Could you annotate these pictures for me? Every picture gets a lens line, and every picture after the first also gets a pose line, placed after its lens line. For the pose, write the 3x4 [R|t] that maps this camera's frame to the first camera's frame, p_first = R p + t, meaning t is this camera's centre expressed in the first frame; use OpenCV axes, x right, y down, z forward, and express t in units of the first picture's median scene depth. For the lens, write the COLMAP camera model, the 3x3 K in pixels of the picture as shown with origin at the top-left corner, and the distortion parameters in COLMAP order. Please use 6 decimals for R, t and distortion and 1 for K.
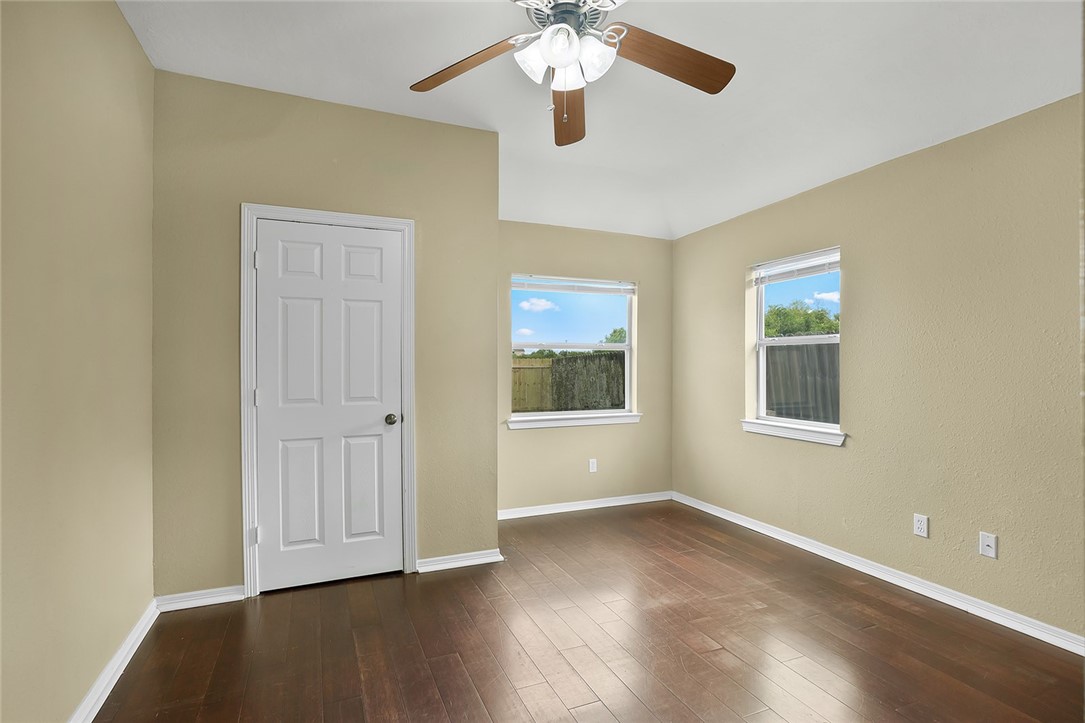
lens RADIAL K [[530.1, 0, 535.5], [0, 530.1, 366.5], [0, 0, 1]] dist [-0.000742, 0.000461]
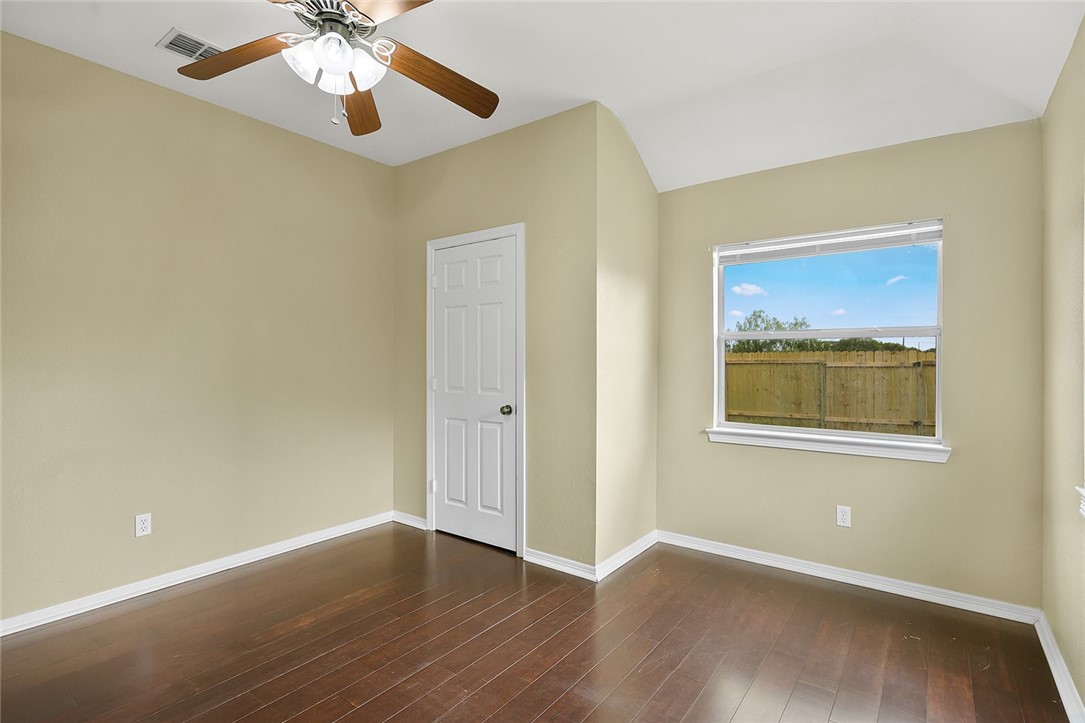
lens RADIAL K [[530.1, 0, 536.7], [0, 530.1, 354.8], [0, 0, 1]] dist [-0.000742, 0.000461]
pose [[0.496652, 0.002379, -0.867946, 0.710500], [-0.003077, 0.999995, 0.000981, -0.015649], [0.867944, 0.002184, 0.496657, 0.513189]]
